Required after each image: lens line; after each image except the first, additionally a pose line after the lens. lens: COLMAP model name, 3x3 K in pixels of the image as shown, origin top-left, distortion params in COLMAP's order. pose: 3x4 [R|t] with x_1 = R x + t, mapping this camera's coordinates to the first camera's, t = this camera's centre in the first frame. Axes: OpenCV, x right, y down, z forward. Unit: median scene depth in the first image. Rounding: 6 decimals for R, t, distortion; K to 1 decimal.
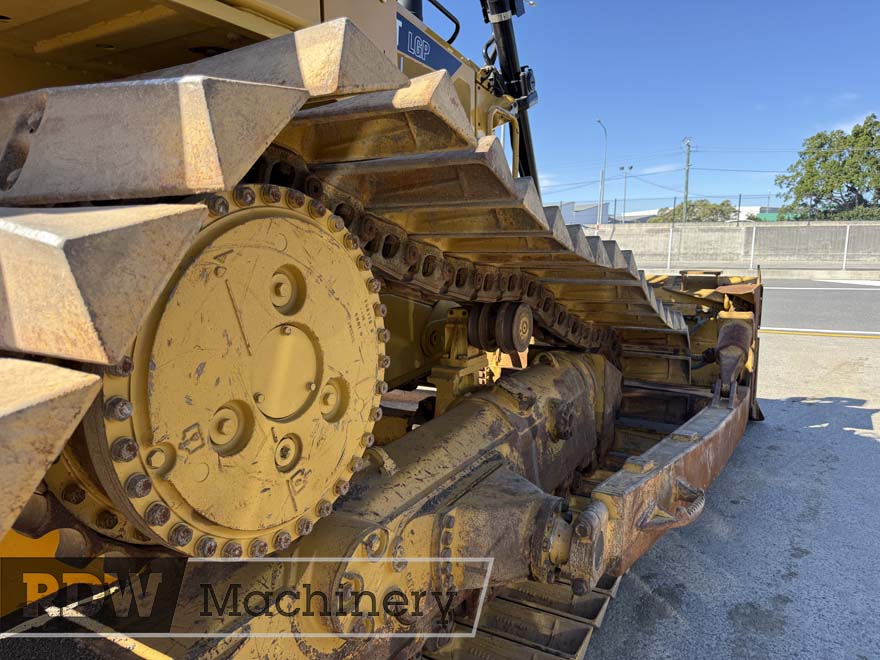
lens RADIAL K [[617.0, 0, 439.5], [0, 617.0, 331.1], [0, 0, 1]] dist [0.001683, -0.002153]
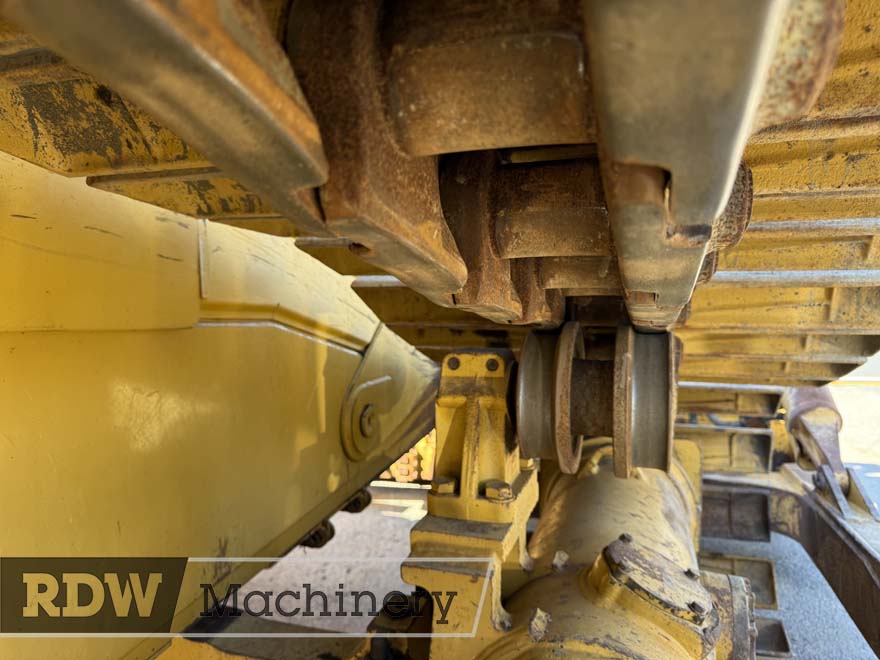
lens RADIAL K [[617.0, 0, 441.9], [0, 617.0, 330.6], [0, 0, 1]] dist [0.001683, -0.002153]
pose [[0.975790, -0.008427, 0.218547, -0.057145], [0.027451, 0.996074, -0.084158, -0.016215], [-0.216980, 0.088119, 0.972191, 0.549642]]
